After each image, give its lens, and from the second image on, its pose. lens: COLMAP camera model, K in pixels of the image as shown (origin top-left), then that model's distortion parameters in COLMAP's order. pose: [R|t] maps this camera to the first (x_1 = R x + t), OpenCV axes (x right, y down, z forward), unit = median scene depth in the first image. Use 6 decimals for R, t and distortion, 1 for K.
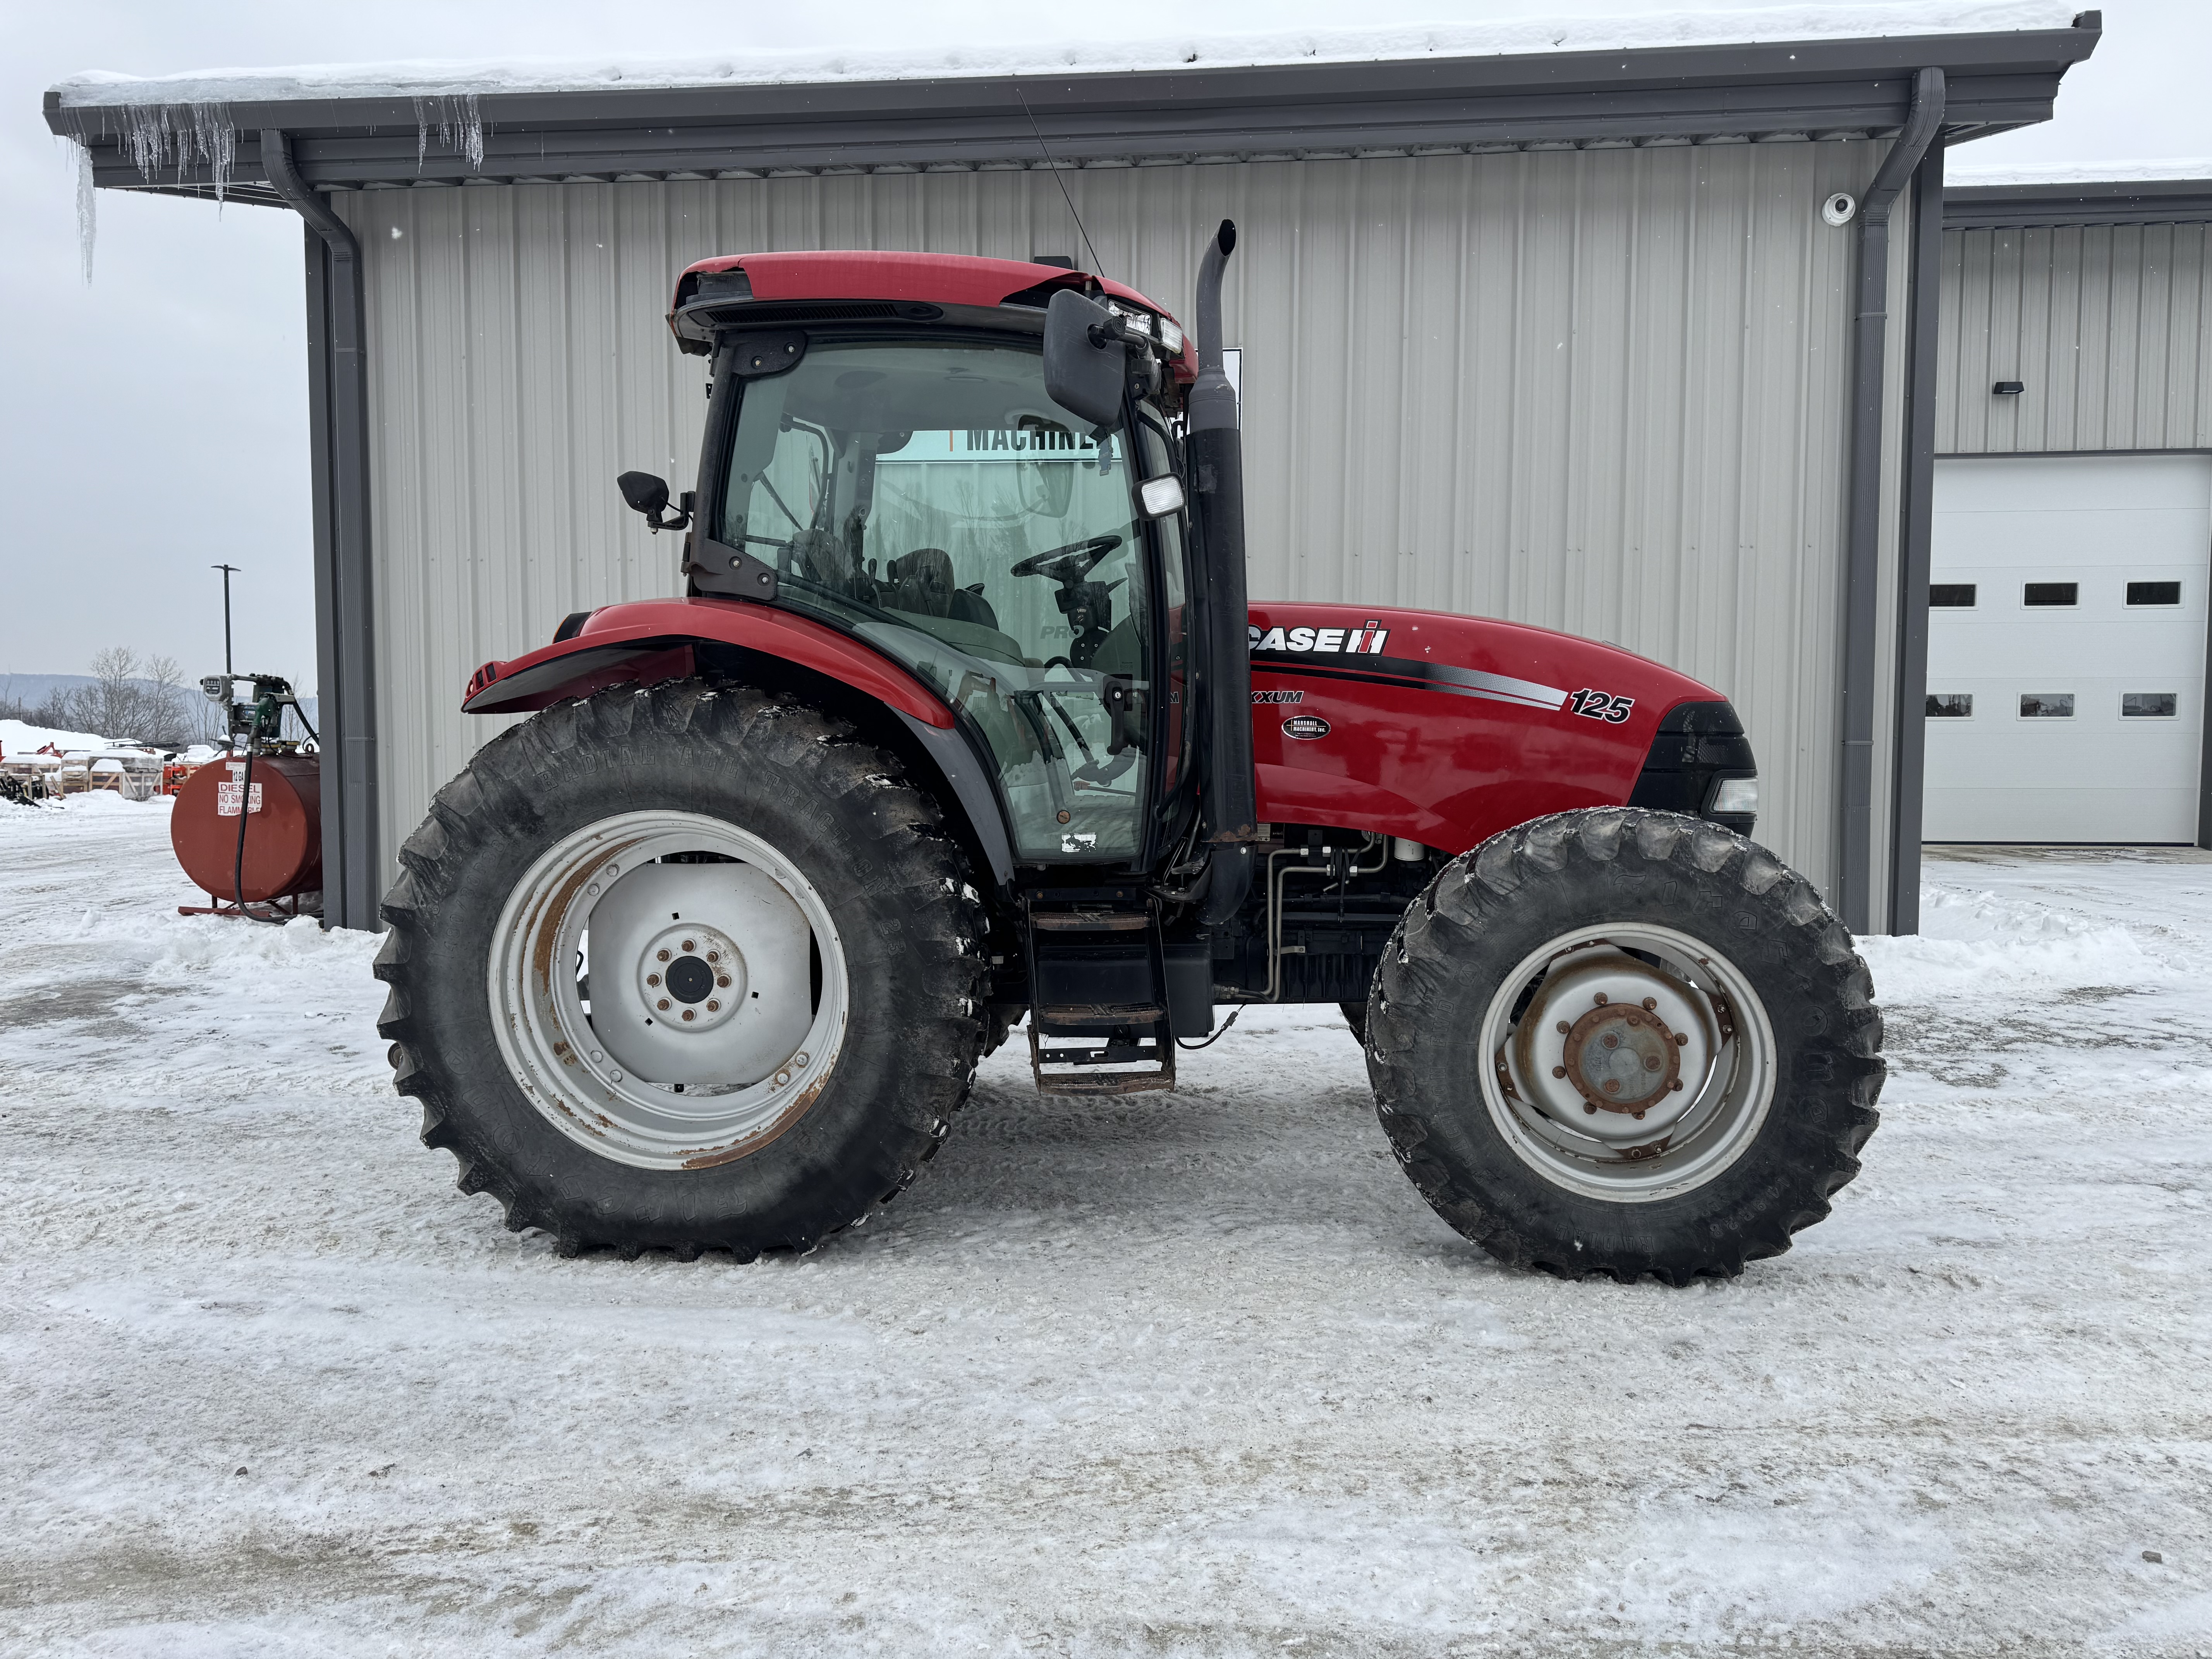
lens RADIAL K [[1525.3, 0, 1102.4], [0, 1525.3, 841.2], [0, 0, 1]] dist [0.064103, -0.077230]
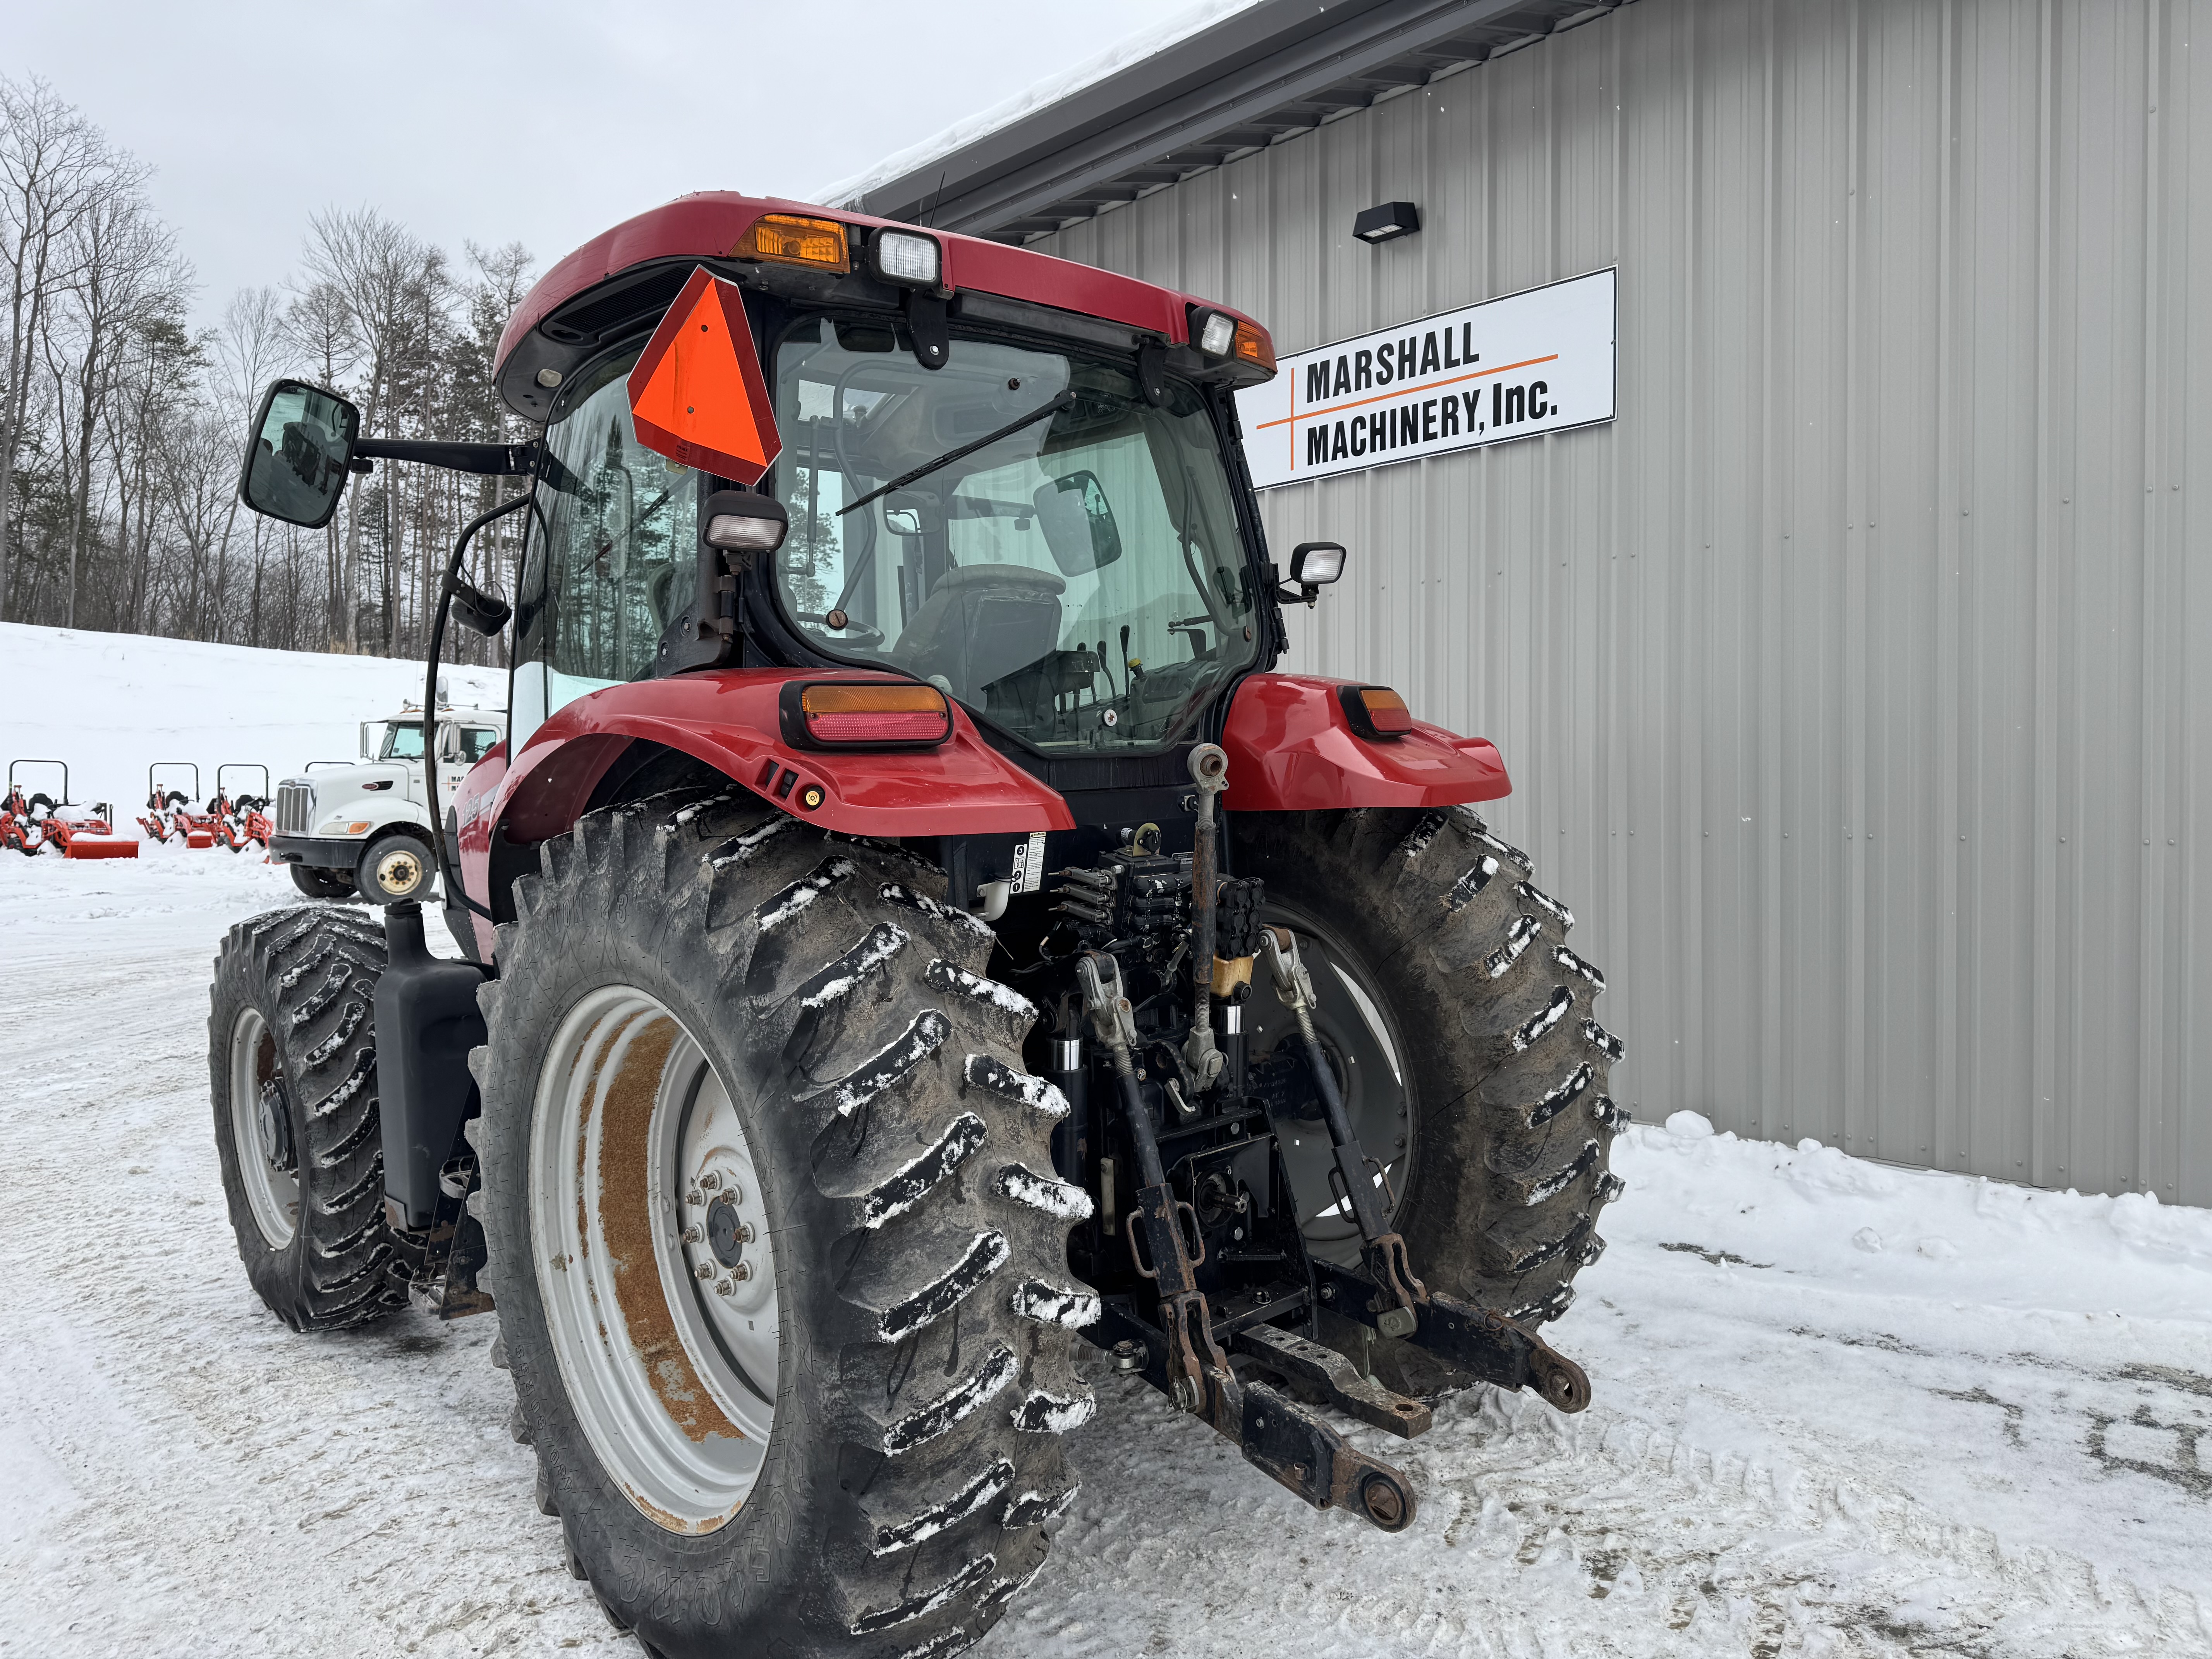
lens RADIAL K [[1543.4, 0, 1095.3], [0, 1543.4, 828.3], [0, 0, 1]] dist [0.081976, -0.098856]
pose [[0.751185, 0.009270, -0.660026, 0.721652], [-0.027349, 0.999480, -0.017089, -0.082105], [0.659525, 0.030888, 0.751048, 0.583258]]
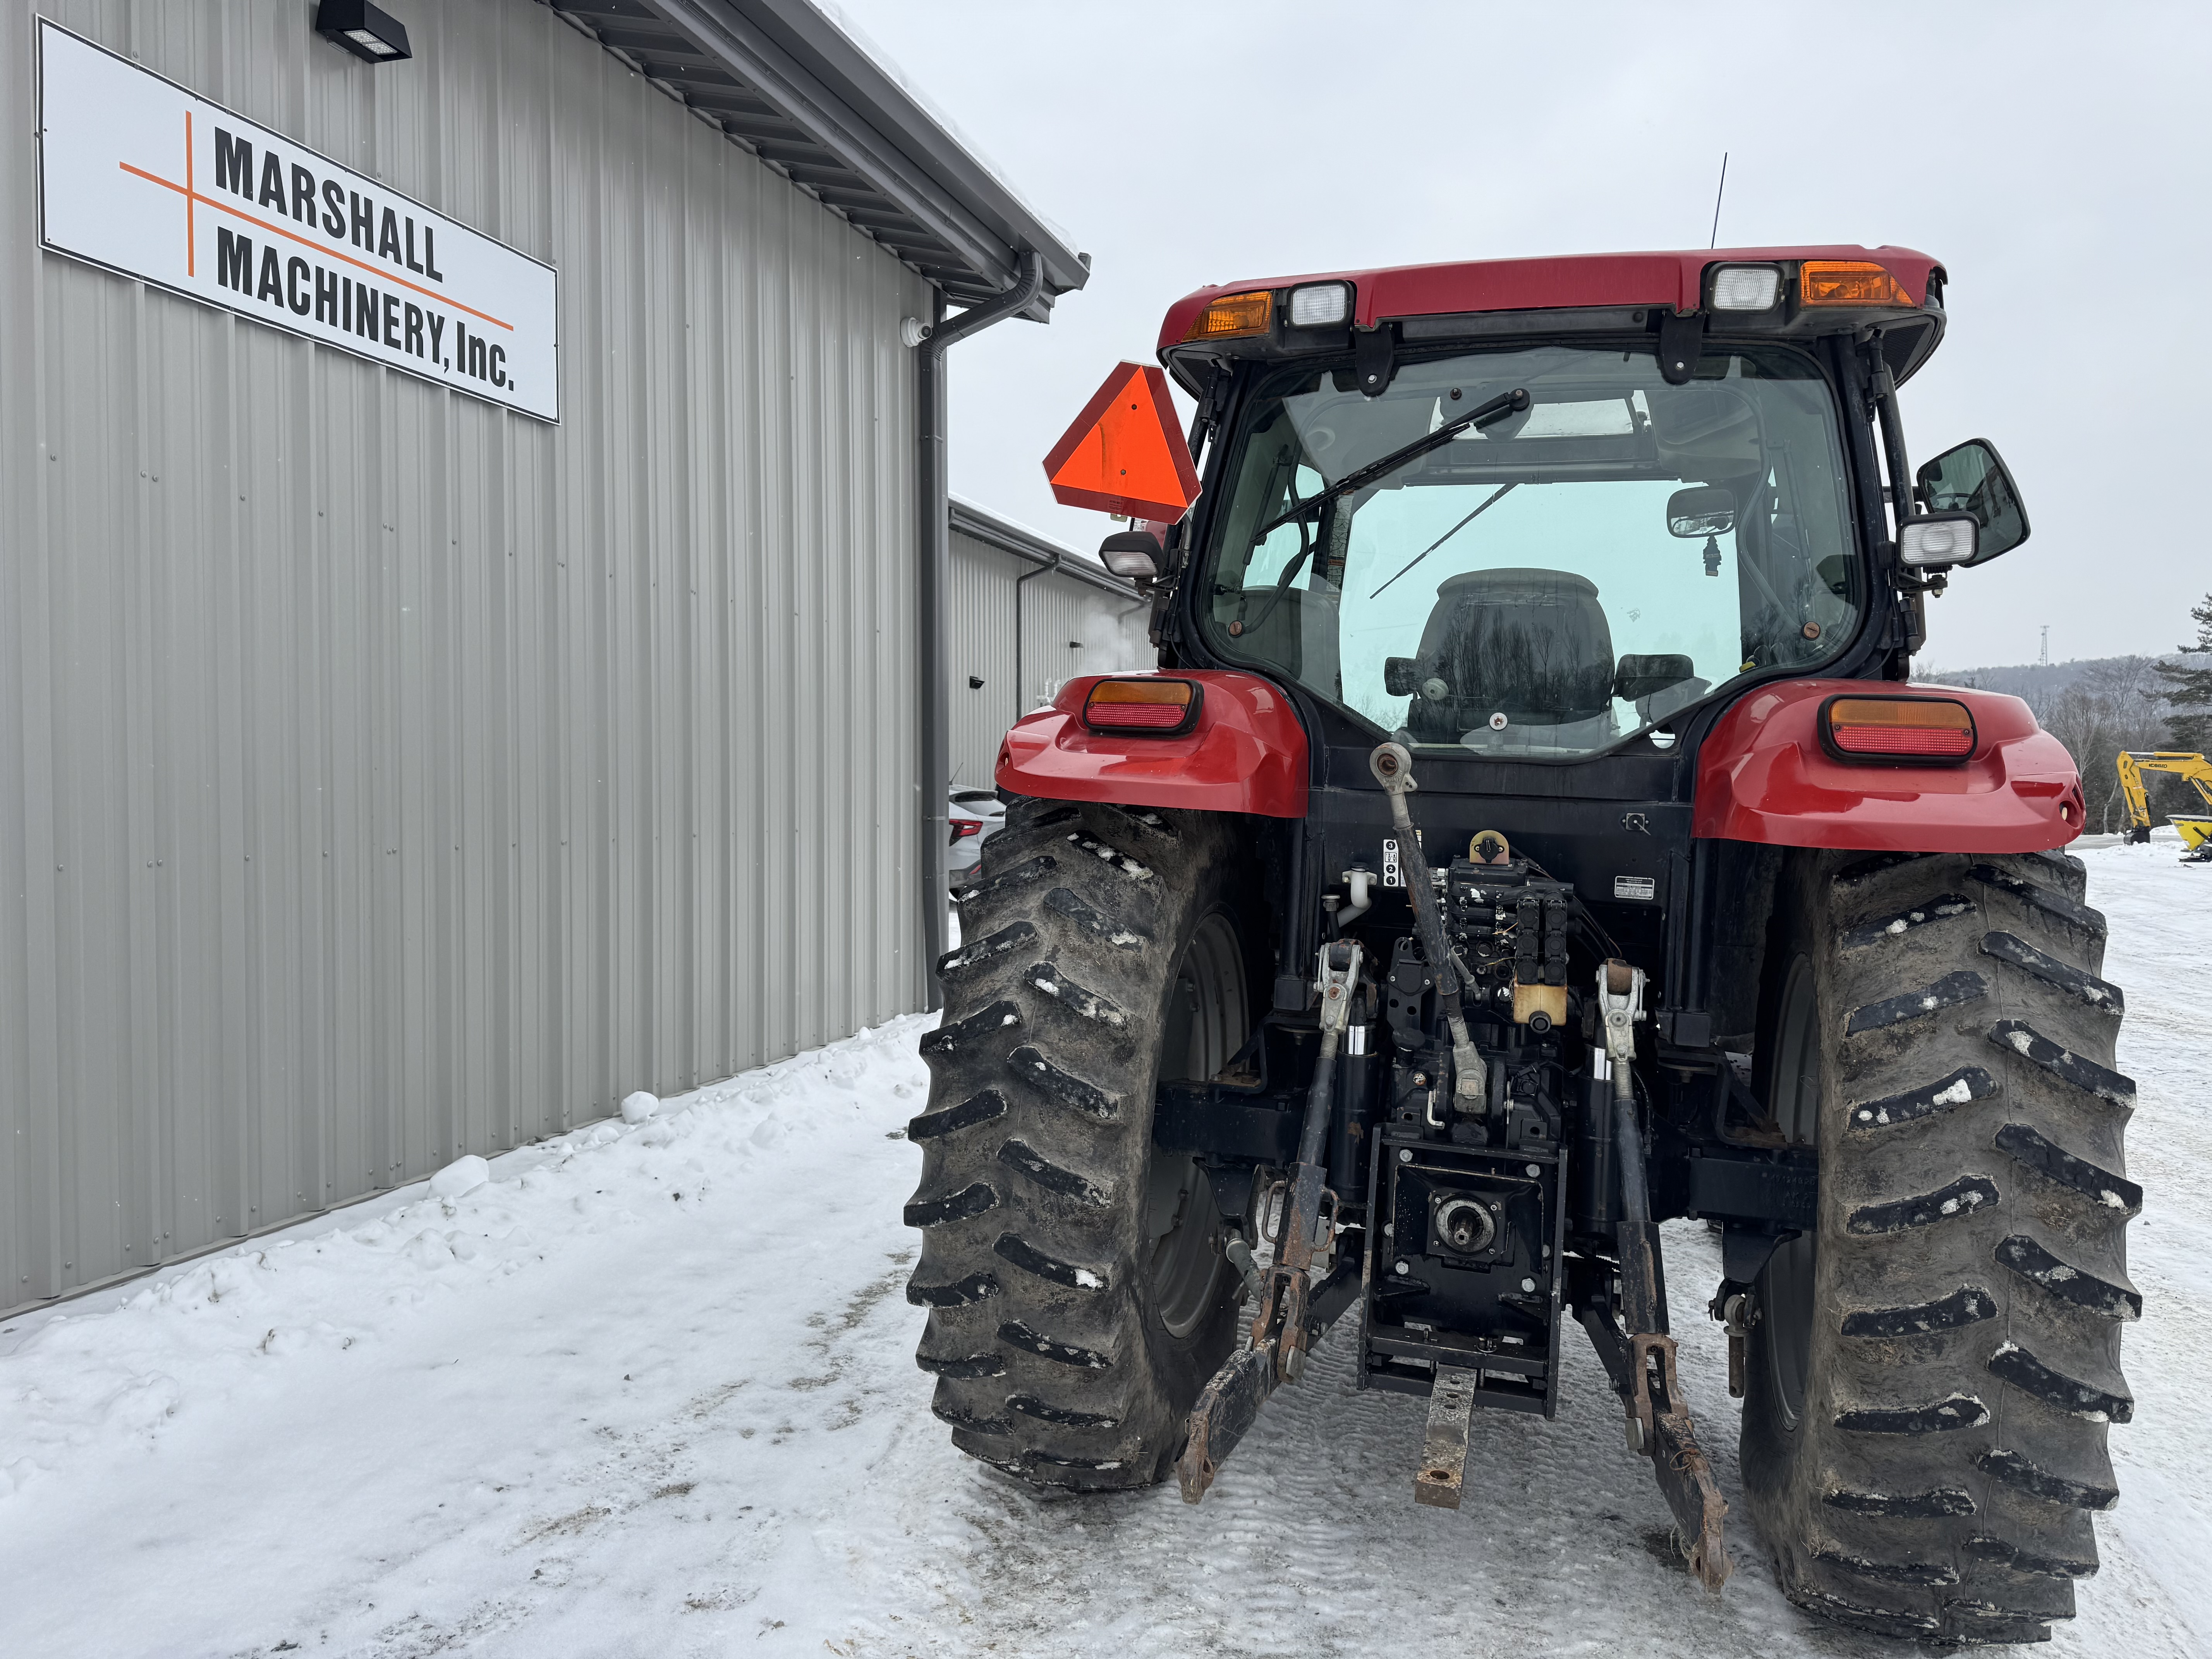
lens RADIAL K [[1556.1, 0, 1098.3], [0, 1556.1, 816.6], [0, 0, 1]] dist [0.062126, -0.060461]
pose [[0.222830, -0.019632, 0.974660, -1.046678], [0.058415, 0.998270, 0.006752, -0.116185], [-0.973106, 0.055431, 0.223591, 1.145386]]
